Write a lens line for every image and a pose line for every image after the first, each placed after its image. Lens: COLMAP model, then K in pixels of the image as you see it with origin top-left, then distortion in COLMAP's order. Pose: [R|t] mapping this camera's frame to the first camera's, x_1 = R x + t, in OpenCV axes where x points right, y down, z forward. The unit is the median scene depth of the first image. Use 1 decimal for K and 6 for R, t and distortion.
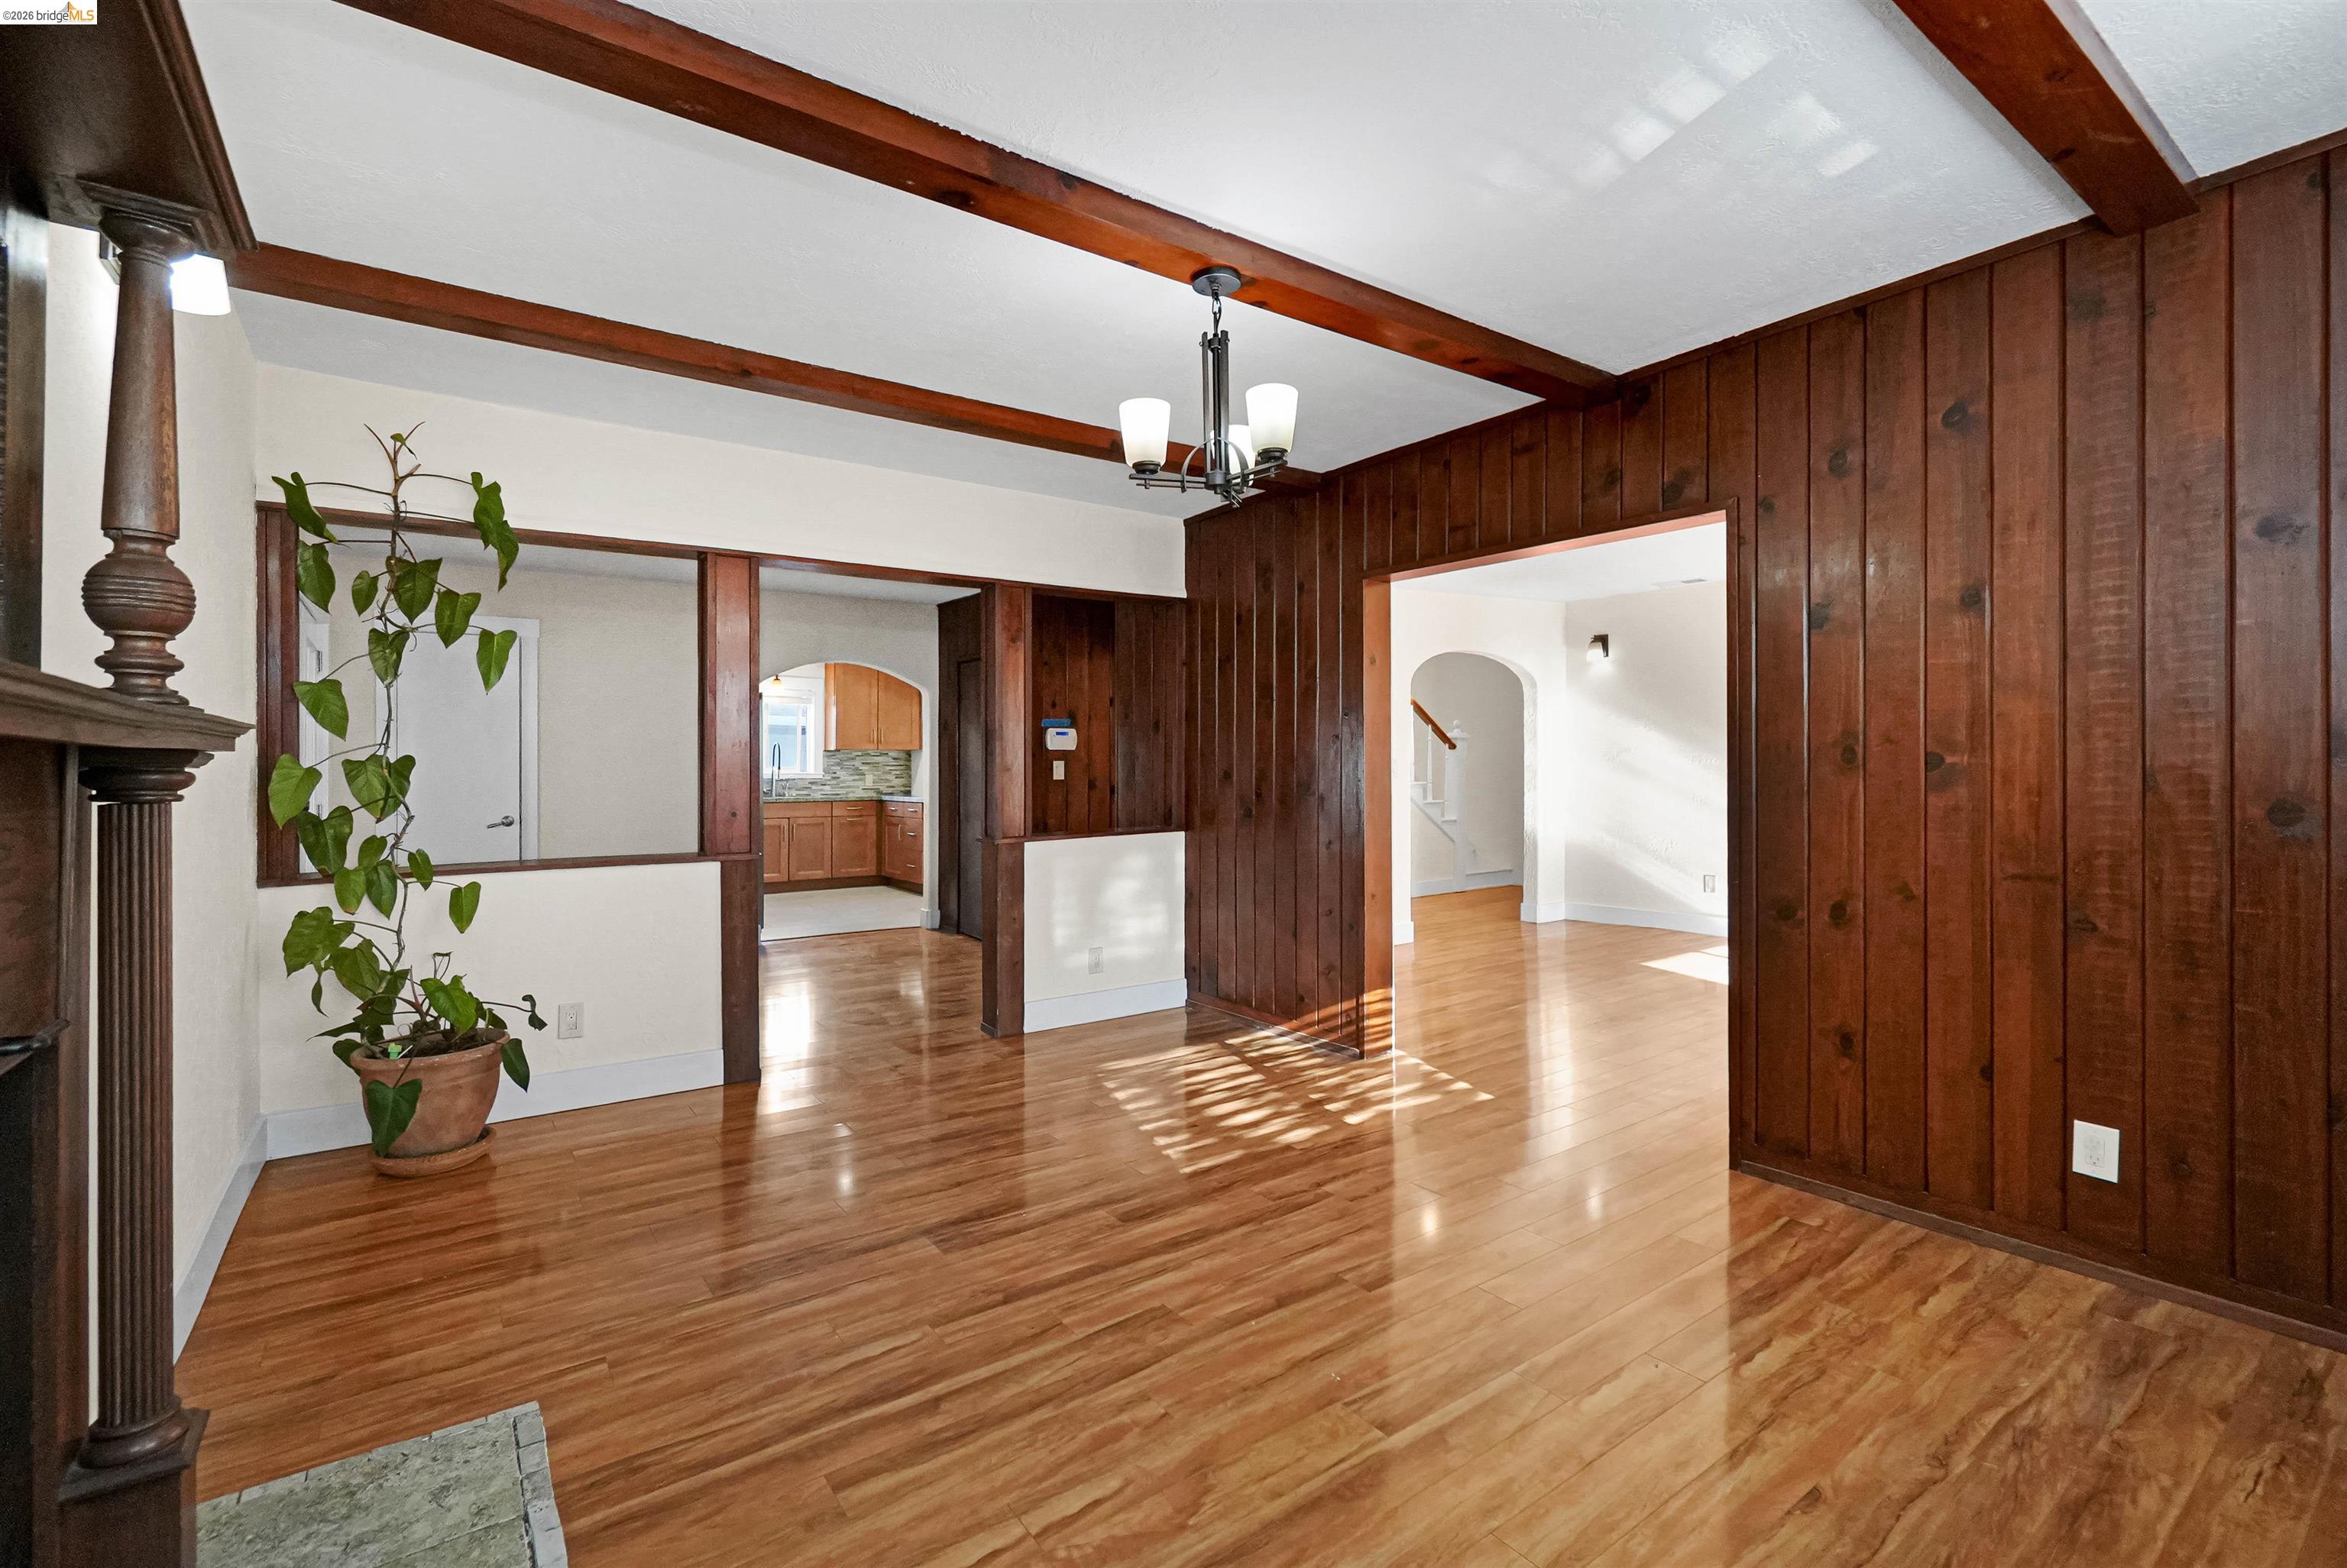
lens RADIAL K [[1025.6, 0, 1149.7], [0, 1025.6, 764.9], [0, 0, 1]] dist [-0.008113, 0.002458]
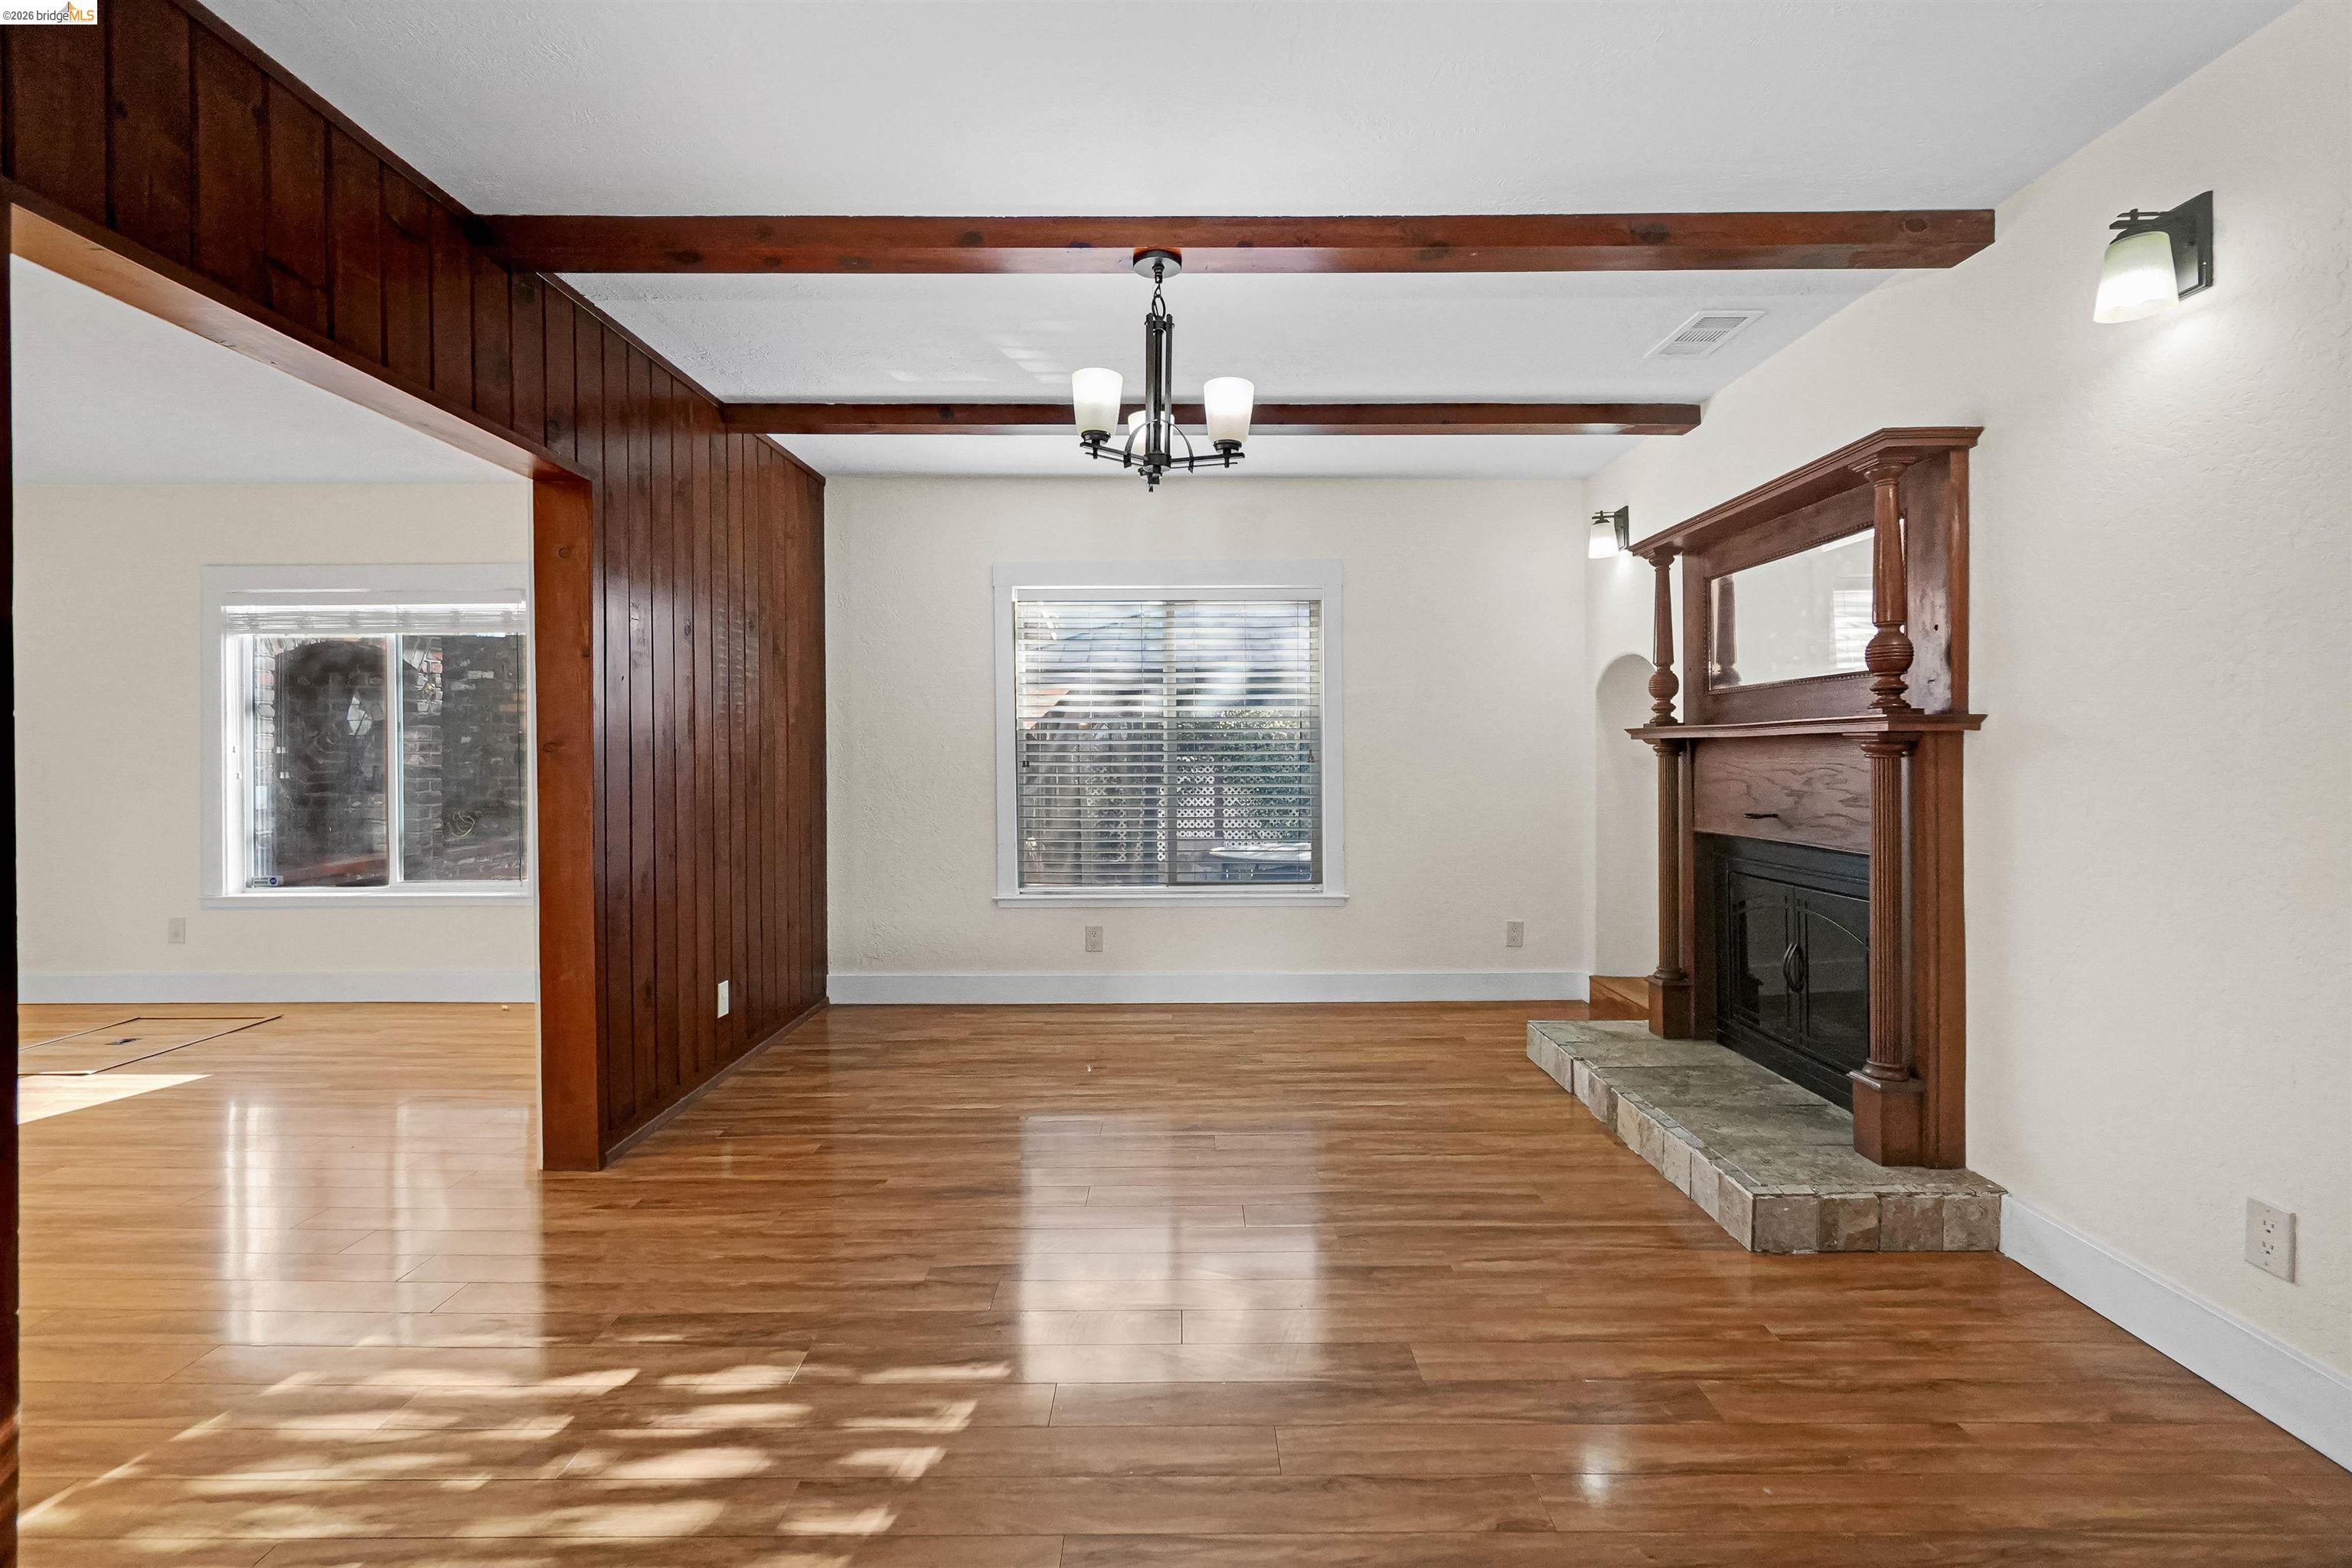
lens RADIAL K [[1028.0, 0, 1176.6], [0, 1028.0, 774.5], [0, 0, 1]] dist [-0.008113, 0.002458]
pose [[-0.814277, -0.002782, 0.580469, -0.530238], [0.006124, 0.999892, 0.013383, 0.014677], [-0.580444, 0.014452, -0.814172, 1.791089]]
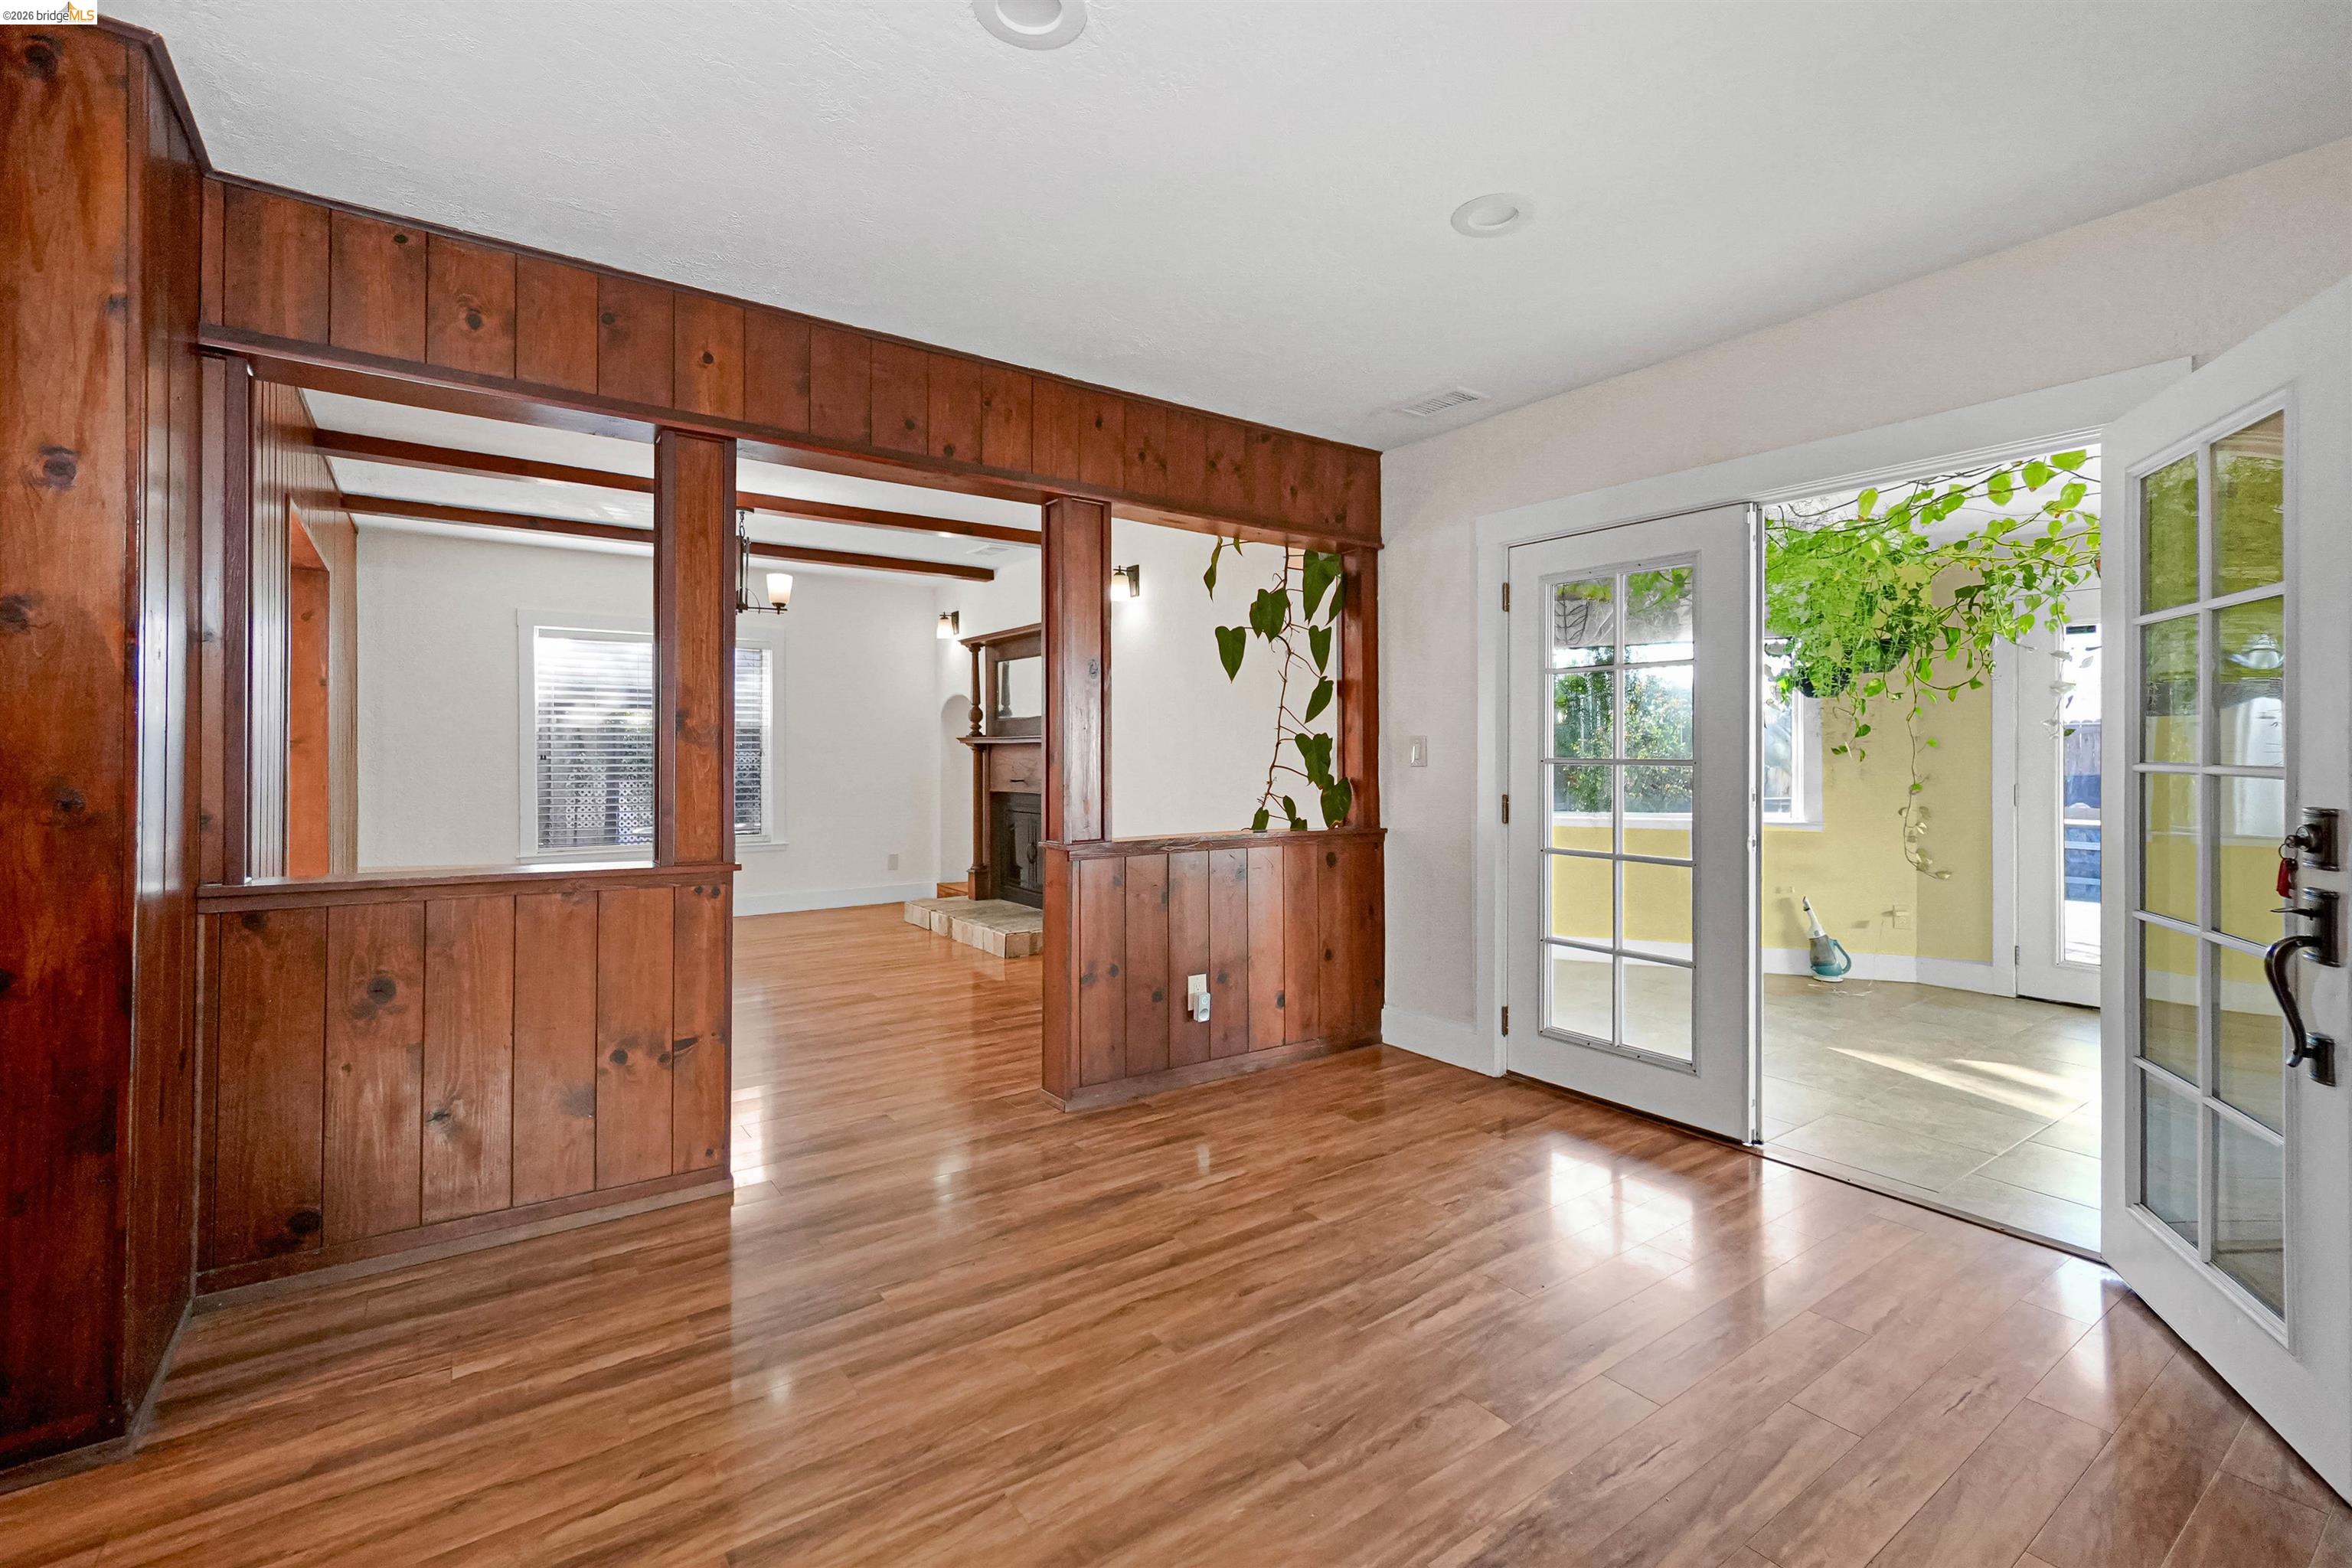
lens RADIAL K [[1028.0, 0, 1181.3], [0, 1028.0, 762.7], [0, 0, 1]] dist [-0.008113, 0.002458]
pose [[-0.999998, -0.000522, -0.001852, -0.790234], [-0.000522, 1.000000, -0.000440, 0.040117], [0.001853, -0.000439, -0.999998, 2.945428]]
